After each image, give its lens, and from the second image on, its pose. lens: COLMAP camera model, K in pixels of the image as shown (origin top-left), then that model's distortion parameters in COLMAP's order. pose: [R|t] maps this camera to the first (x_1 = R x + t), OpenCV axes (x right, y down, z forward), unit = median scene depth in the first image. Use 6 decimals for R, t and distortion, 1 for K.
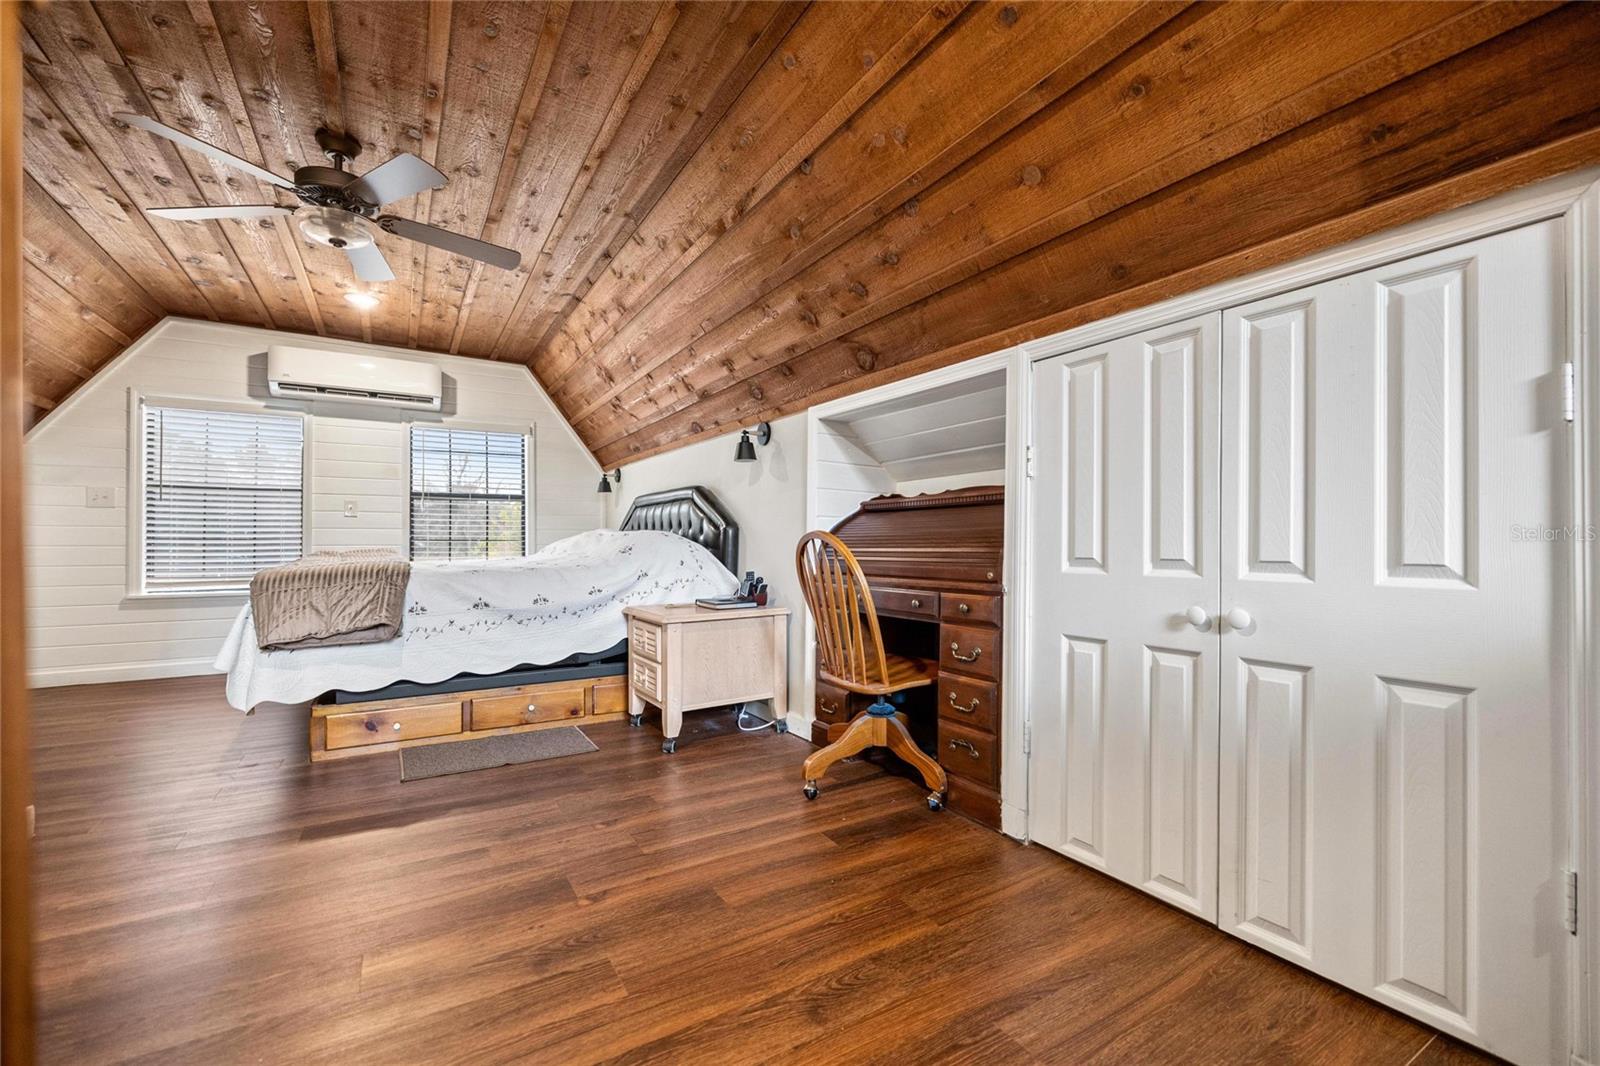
lens RADIAL K [[678.0, 0, 801.7], [0, 678.0, 540.1], [0, 0, 1]] dist [0.003662, -0.000171]
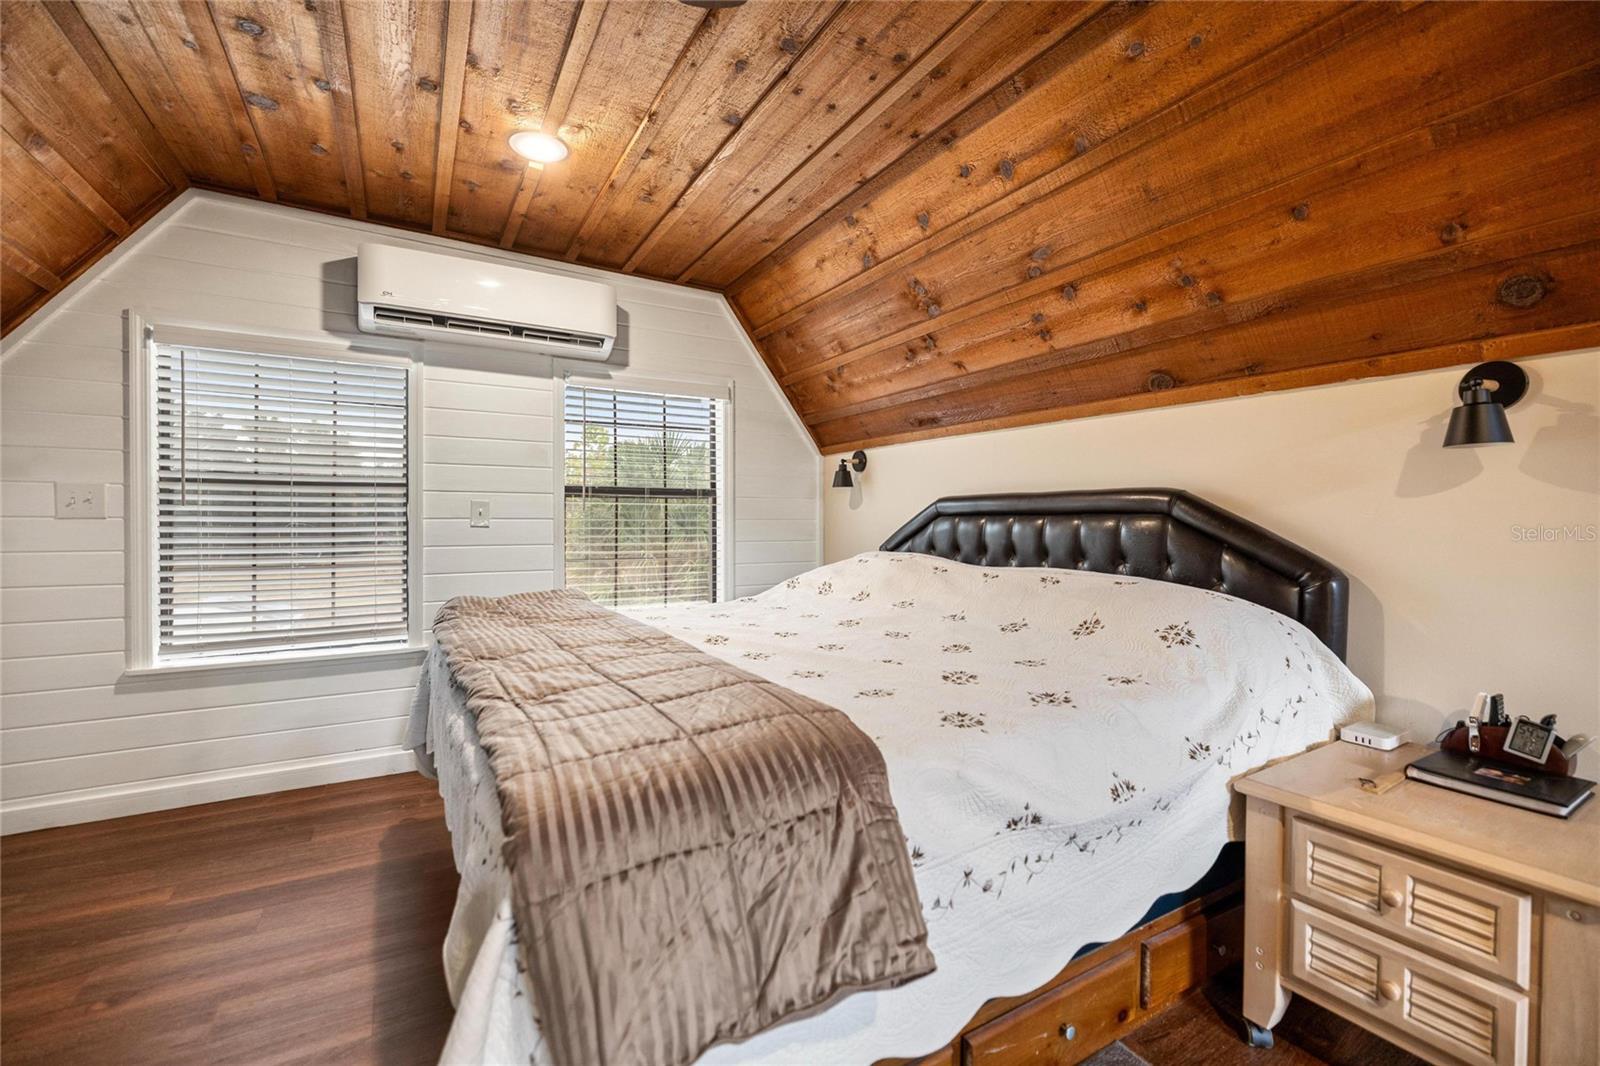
lens RADIAL K [[678.0, 0, 801.8], [0, 678.0, 529.9], [0, 0, 1]] dist [0.003662, -0.000171]
pose [[0.999957, 0.006296, -0.006877, -0.405382], [-0.006149, 0.999756, 0.021195, -0.052418], [0.007009, -0.021152, 0.999752, 0.417797]]
